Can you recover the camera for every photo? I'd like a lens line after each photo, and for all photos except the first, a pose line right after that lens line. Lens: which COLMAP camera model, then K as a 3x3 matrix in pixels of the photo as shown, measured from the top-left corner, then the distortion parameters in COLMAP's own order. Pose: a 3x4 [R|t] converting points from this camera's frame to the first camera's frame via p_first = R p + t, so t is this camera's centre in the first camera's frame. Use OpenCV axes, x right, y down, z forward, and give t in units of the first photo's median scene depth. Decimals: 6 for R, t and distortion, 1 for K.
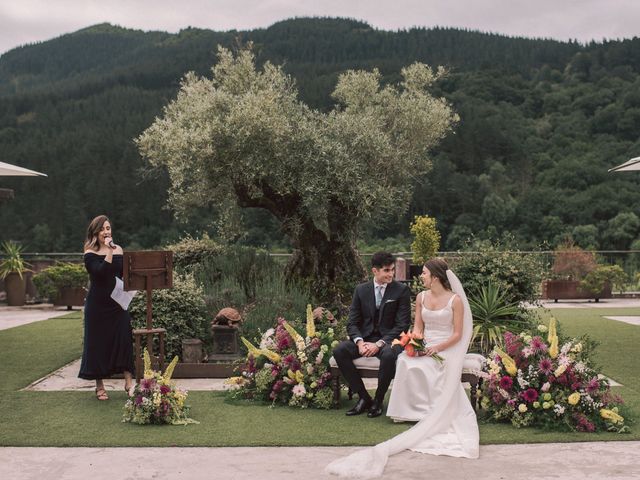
lens RADIAL K [[802.4, 0, 342.8], [0, 802.4, 217.6], [0, 0, 1]] dist [-0.092510, 0.027855]
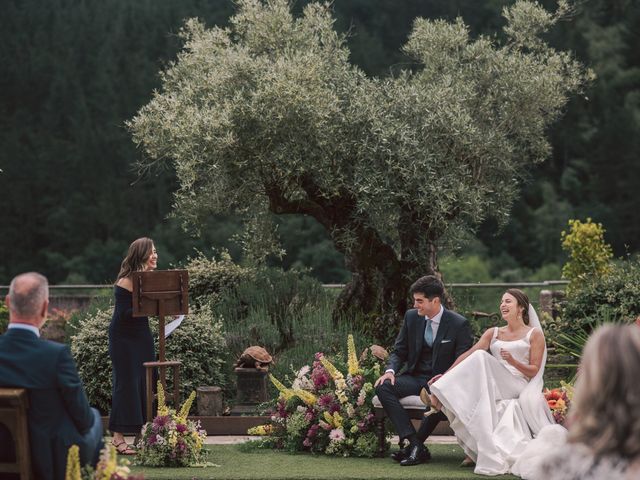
lens RADIAL K [[1745.7, 0, 320.0], [0, 1745.7, 240.0], [0, 0, 1]] dist [0.074451, 0.637042]
pose [[0.993430, -0.008316, -0.114136, 0.097463], [0.009733, 0.999882, 0.011861, -0.008281], [0.114023, -0.012894, 0.993394, -0.580812]]
